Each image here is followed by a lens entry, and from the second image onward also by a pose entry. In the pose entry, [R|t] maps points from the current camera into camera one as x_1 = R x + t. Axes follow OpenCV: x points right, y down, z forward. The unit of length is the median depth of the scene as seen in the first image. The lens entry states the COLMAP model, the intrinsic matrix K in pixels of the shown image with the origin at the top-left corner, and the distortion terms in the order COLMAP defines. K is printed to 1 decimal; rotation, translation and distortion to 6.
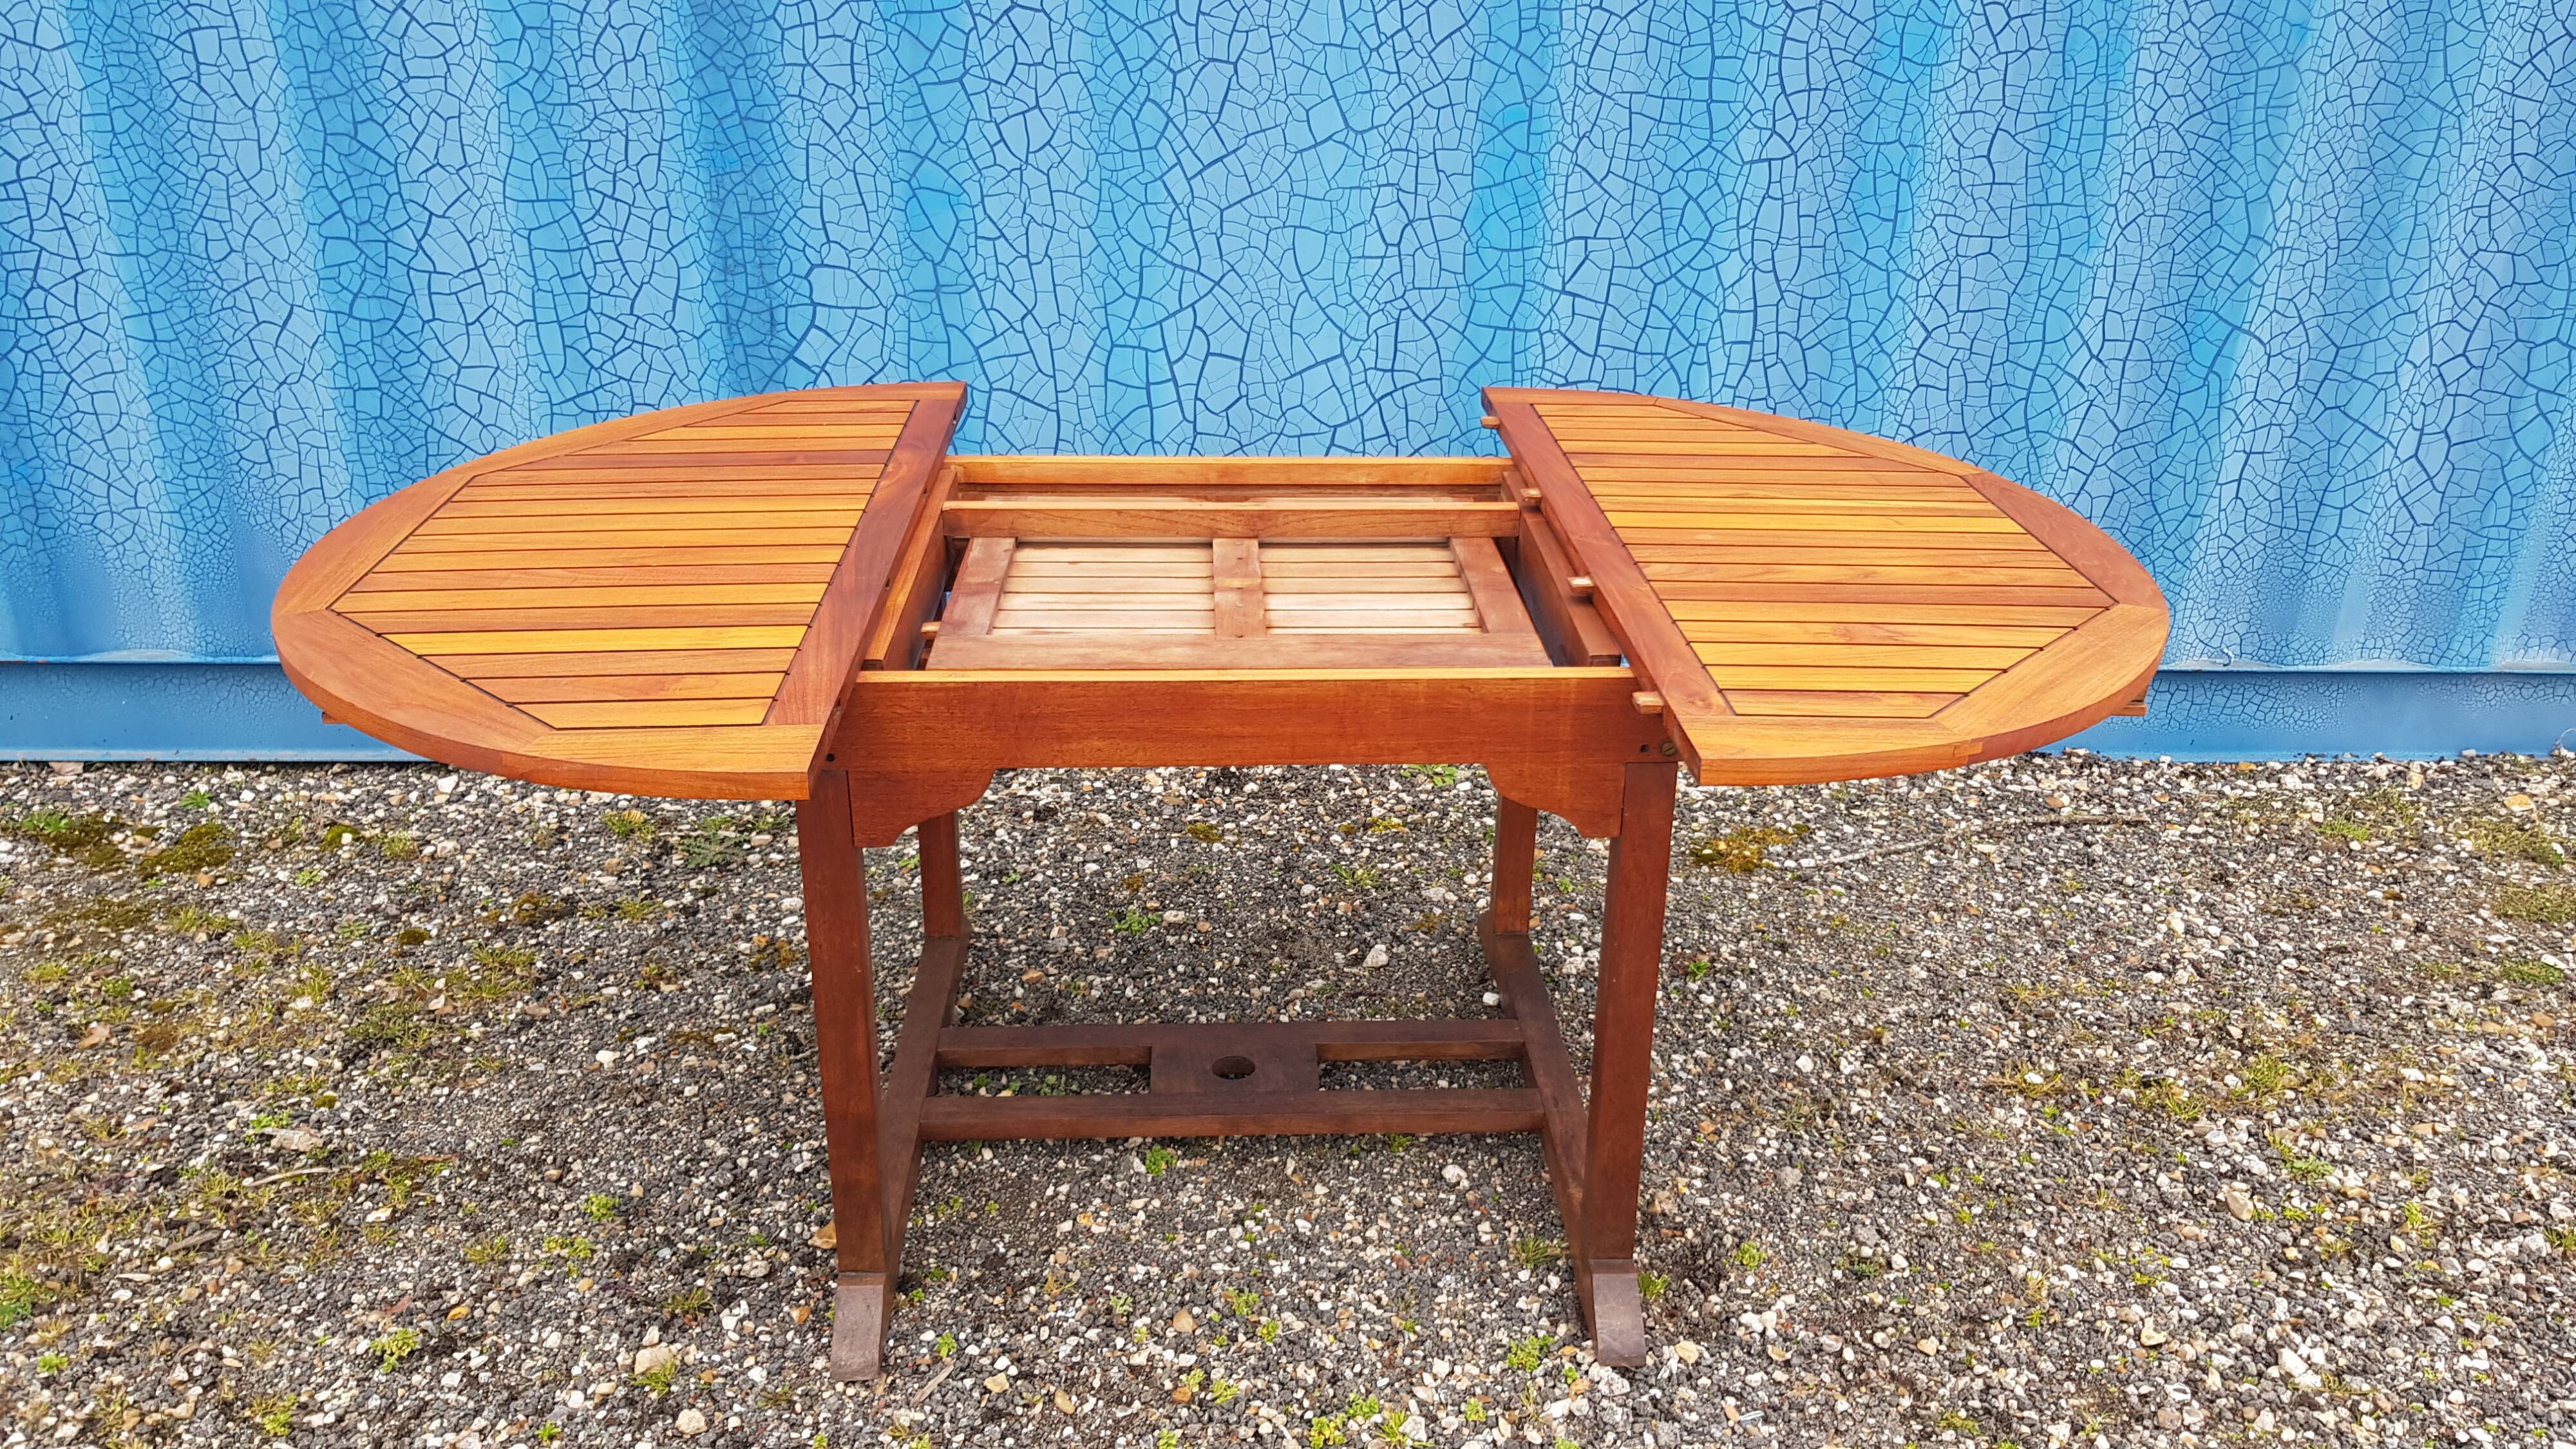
lens RADIAL K [[1989.1, 0, 1290.3], [0, 1989.1, 731.7], [0, 0, 1]] dist [0.084846, -0.157441]
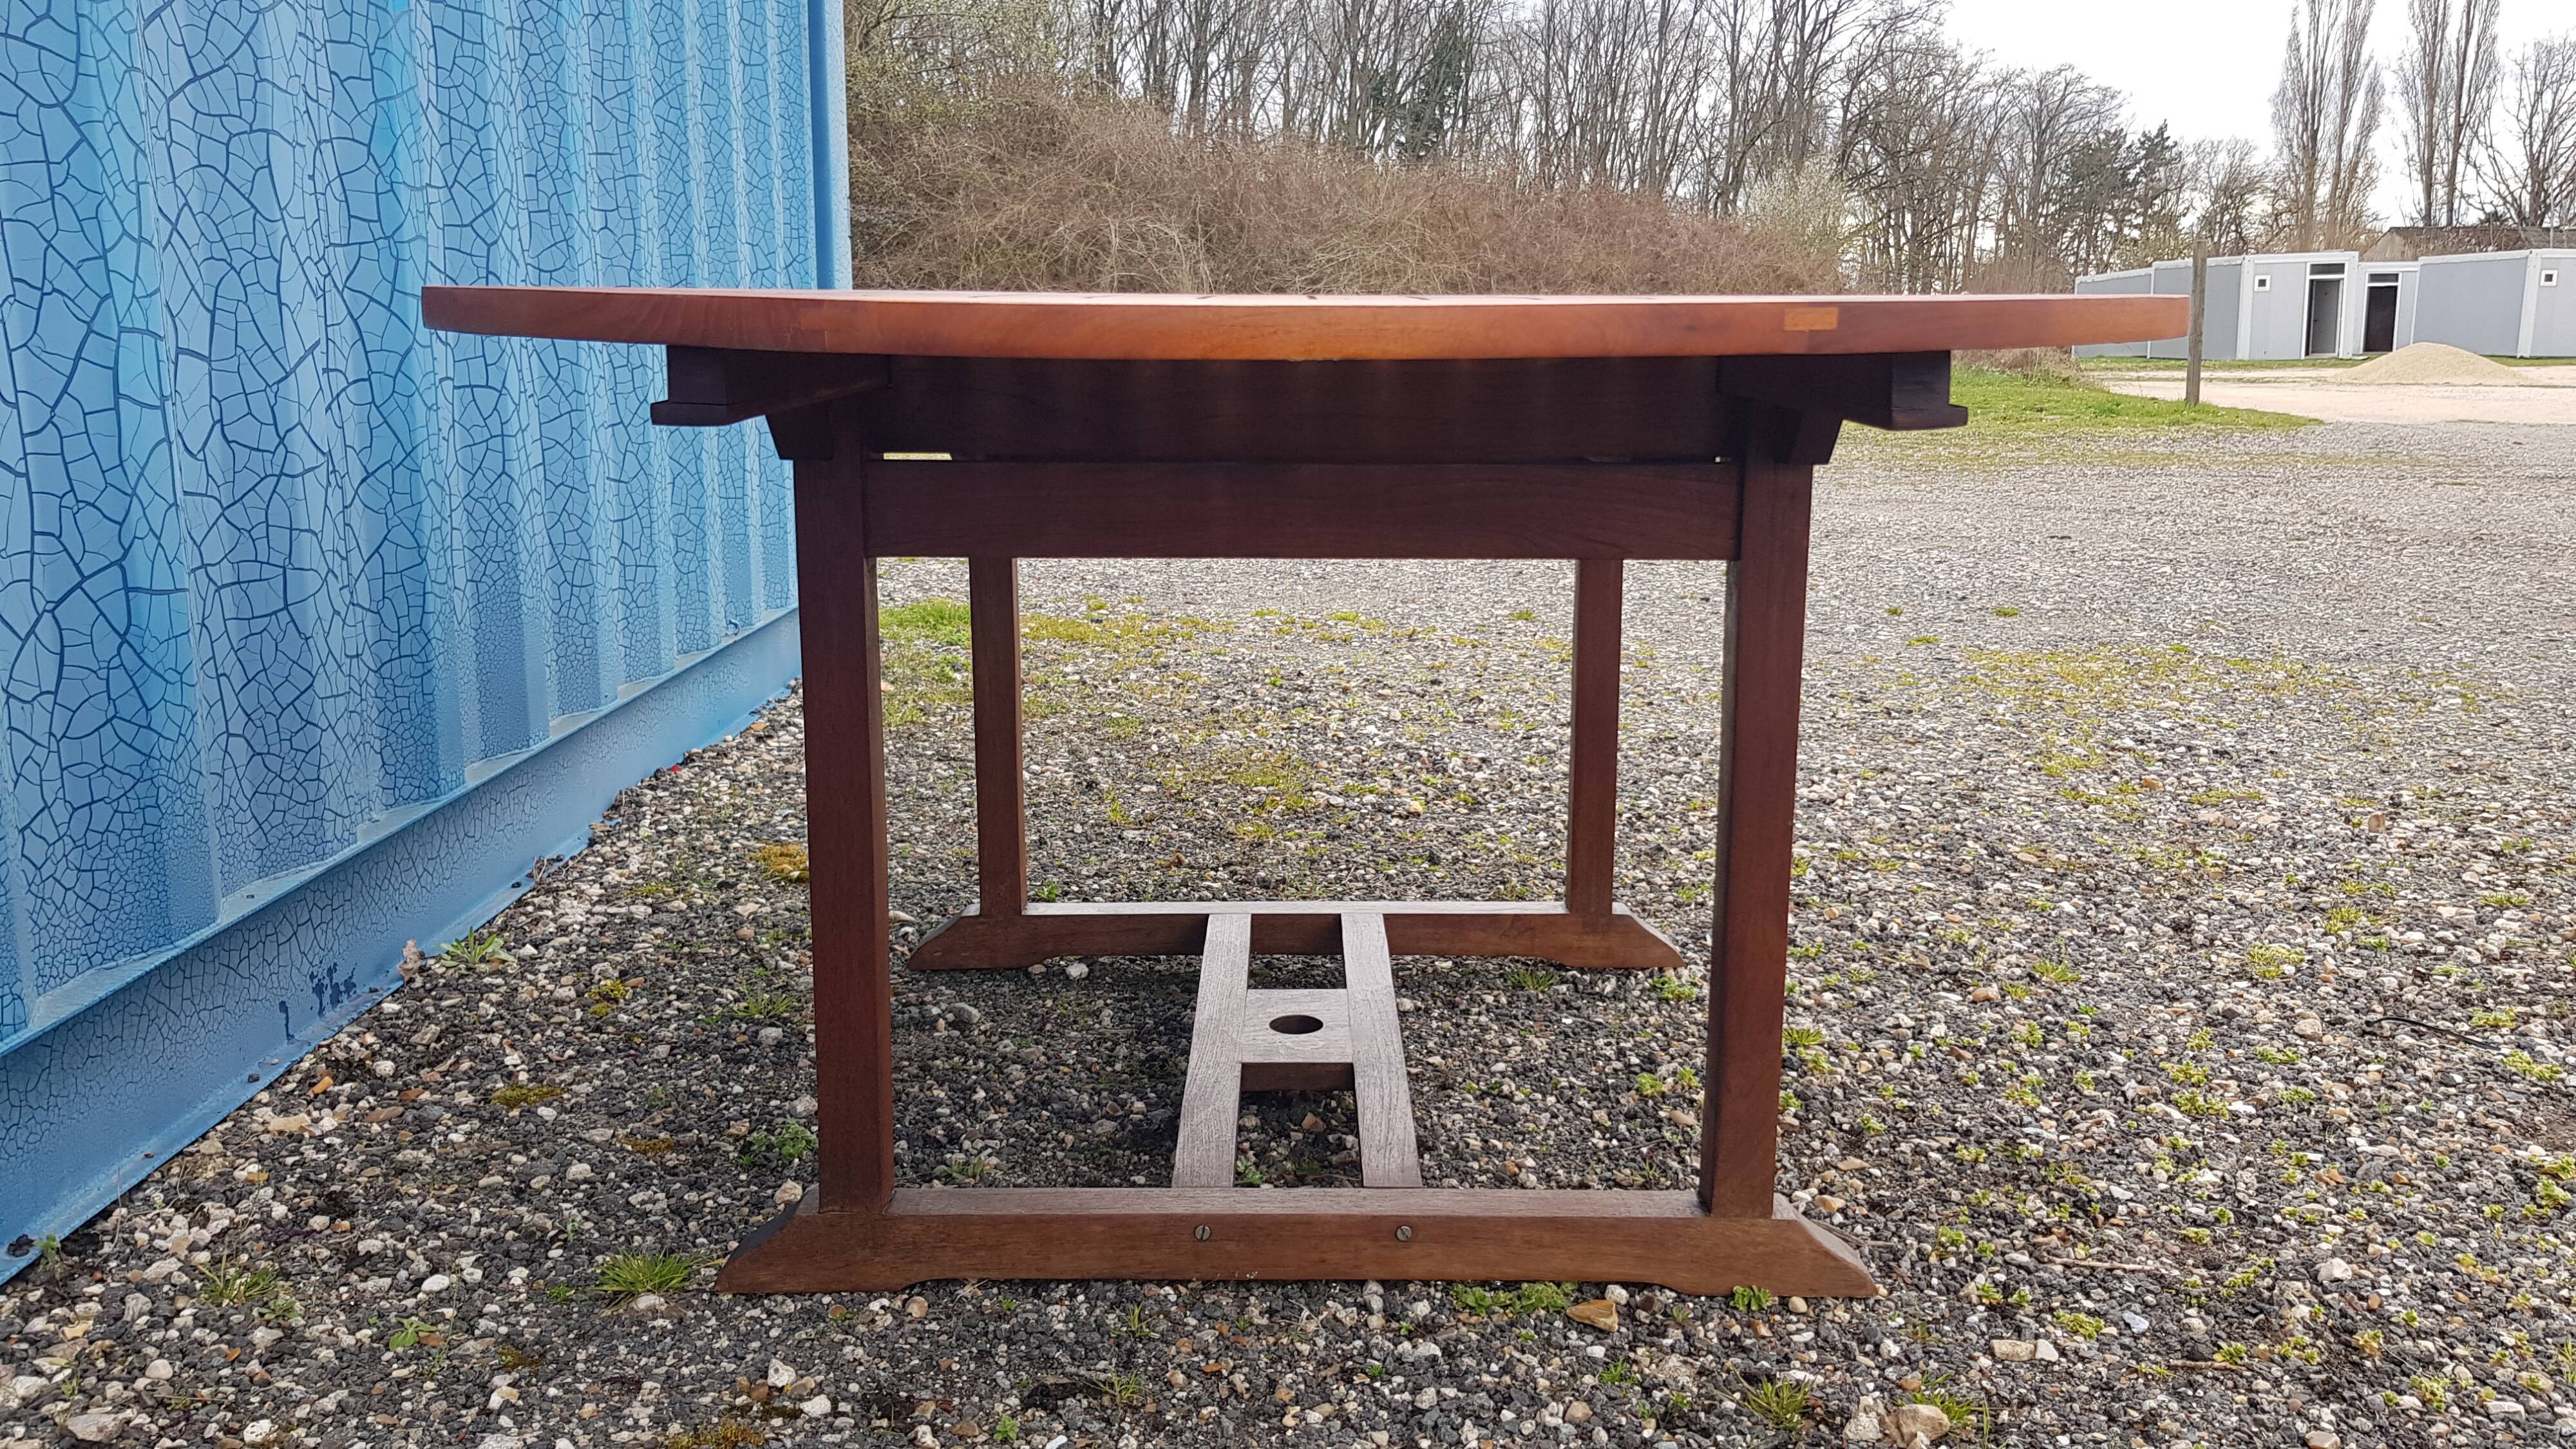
lens RADIAL K [[1997.8, 0, 1285.3], [0, 1997.8, 697.3], [0, 0, 1]] dist [0.071662, -0.120916]
pose [[0.044750, -0.202296, 0.978301, -0.642284], [0.413538, 0.895190, 0.166194, -0.066999], [-0.909386, 0.397128, 0.123717, 0.703640]]
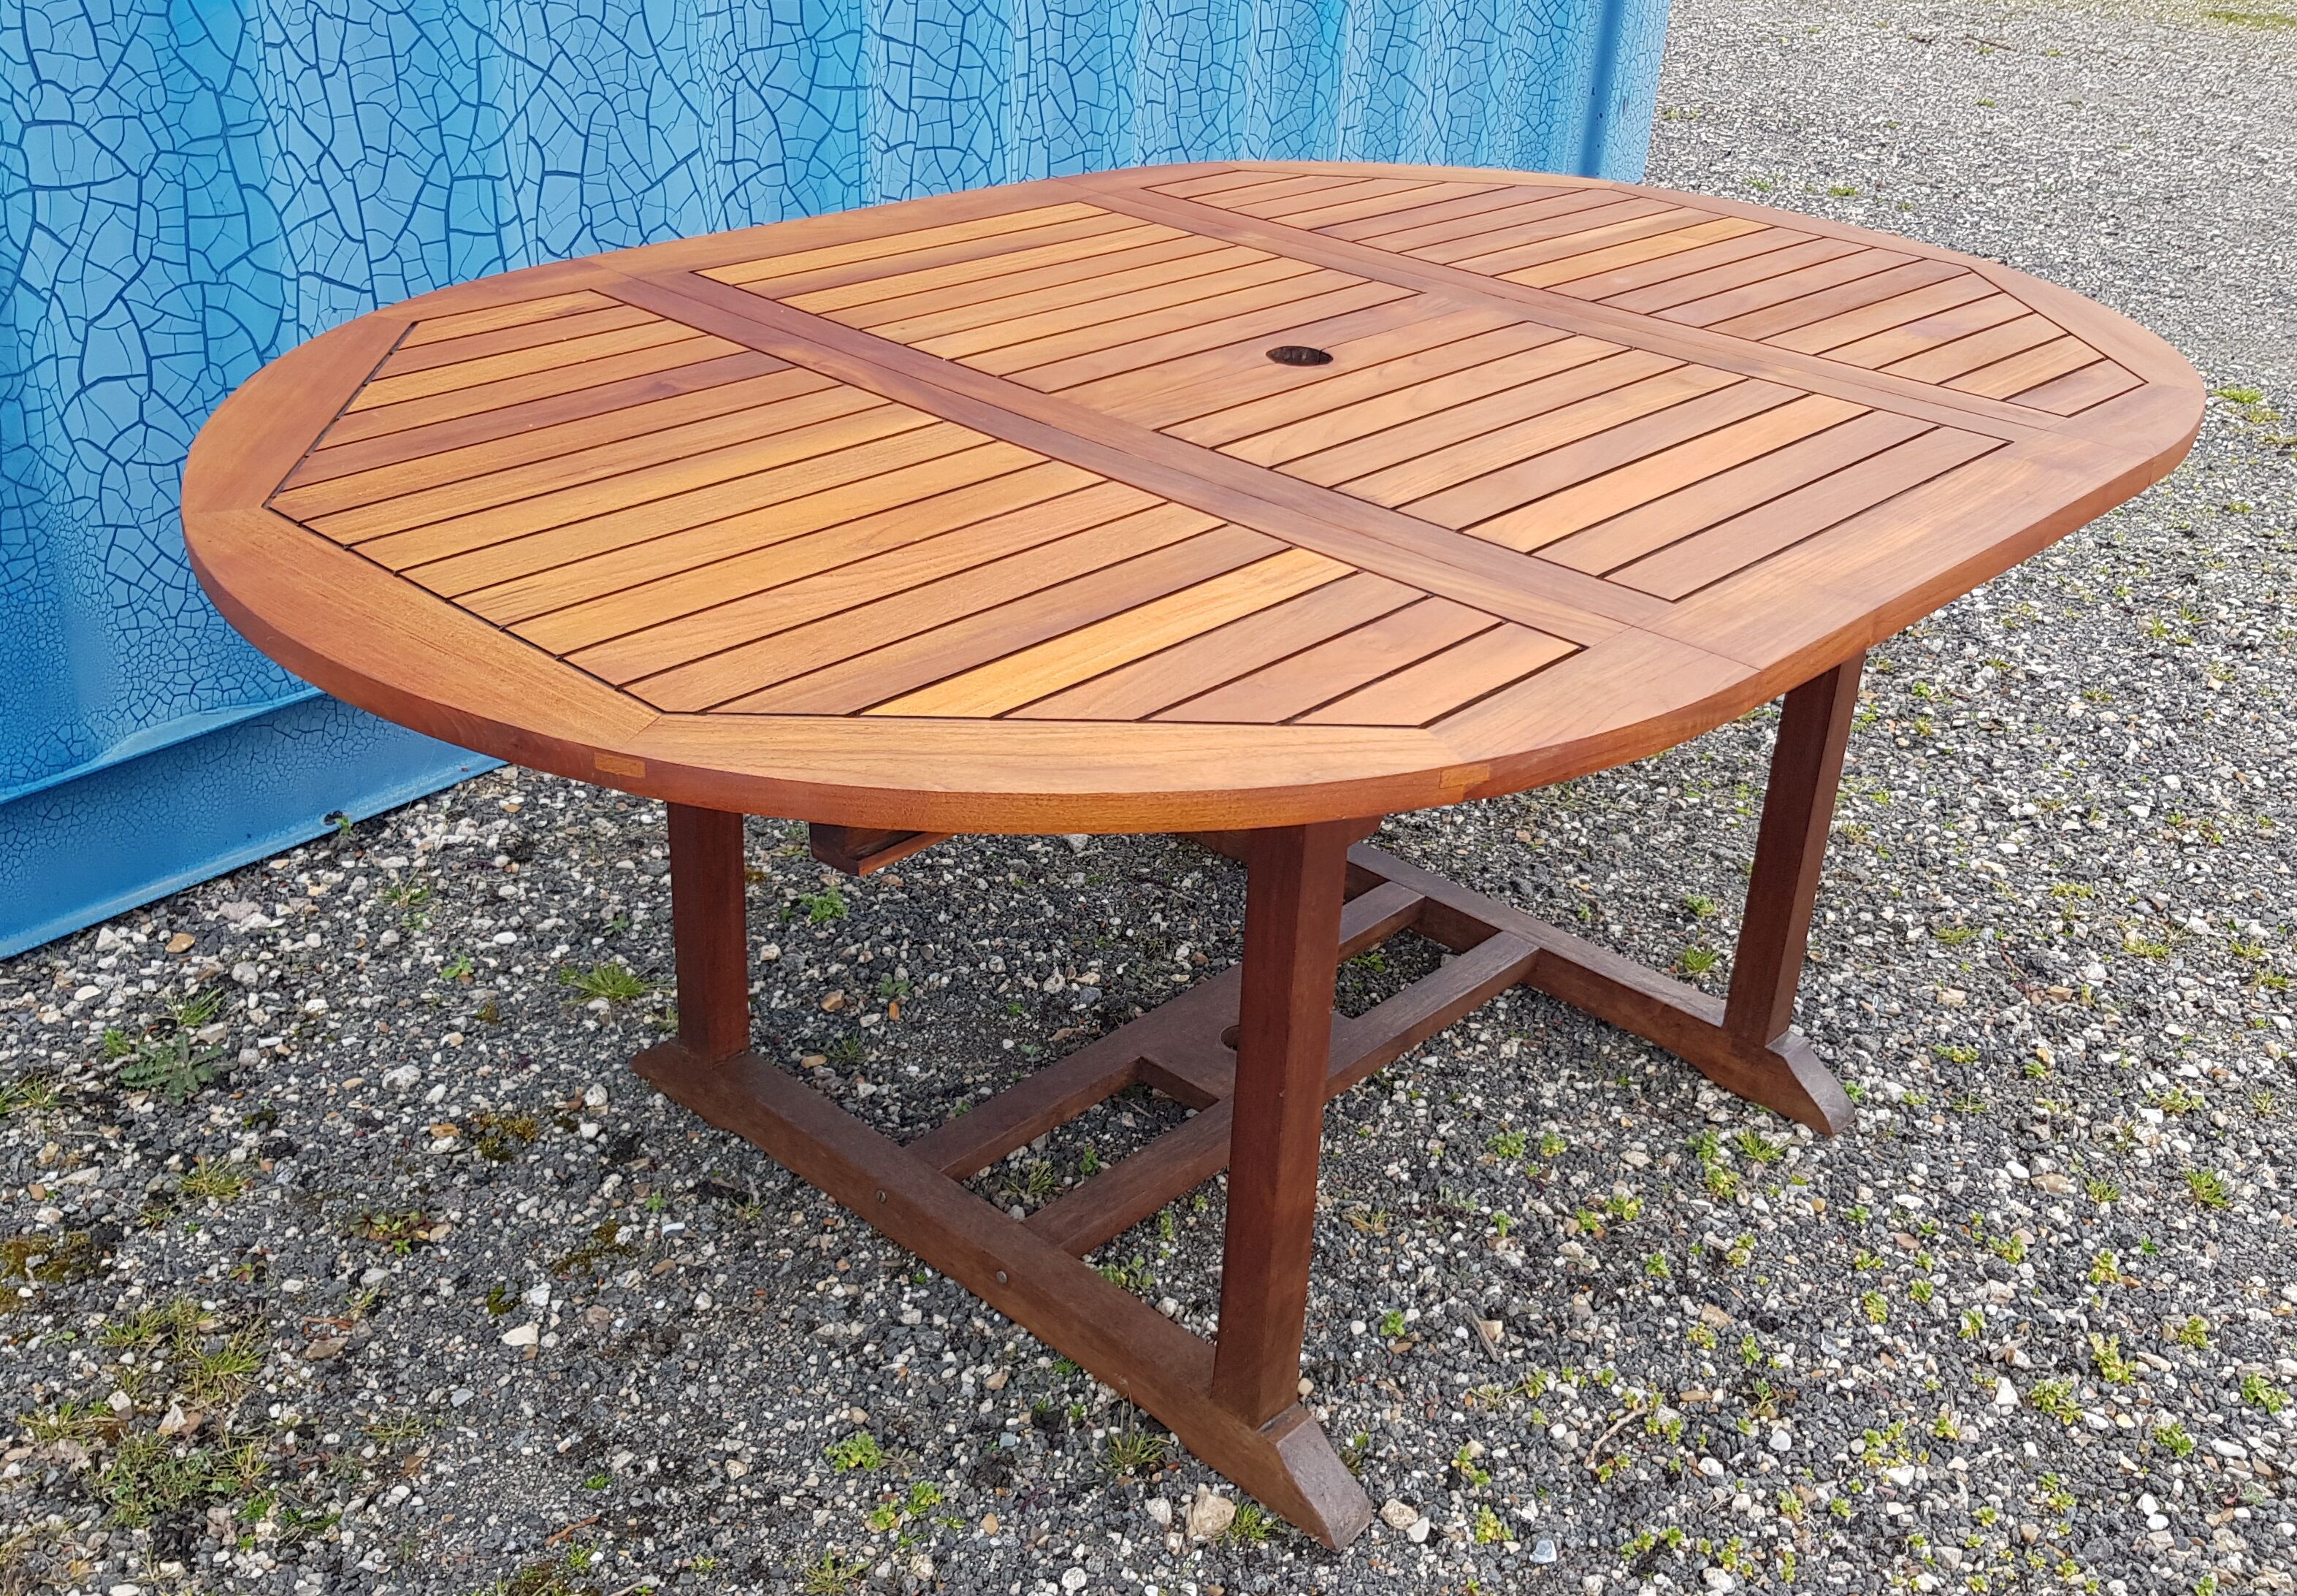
lens RADIAL K [[2281.8, 0, 1181.8], [0, 2281.8, 823.9], [0, 0, 1]] dist [0.075456, -0.180669]
pose [[0.642600, -0.343937, 0.684669, -0.571579], [0.278953, 0.937281, 0.209021, -0.080125], [-0.713618, 0.056673, 0.698239, 0.268681]]
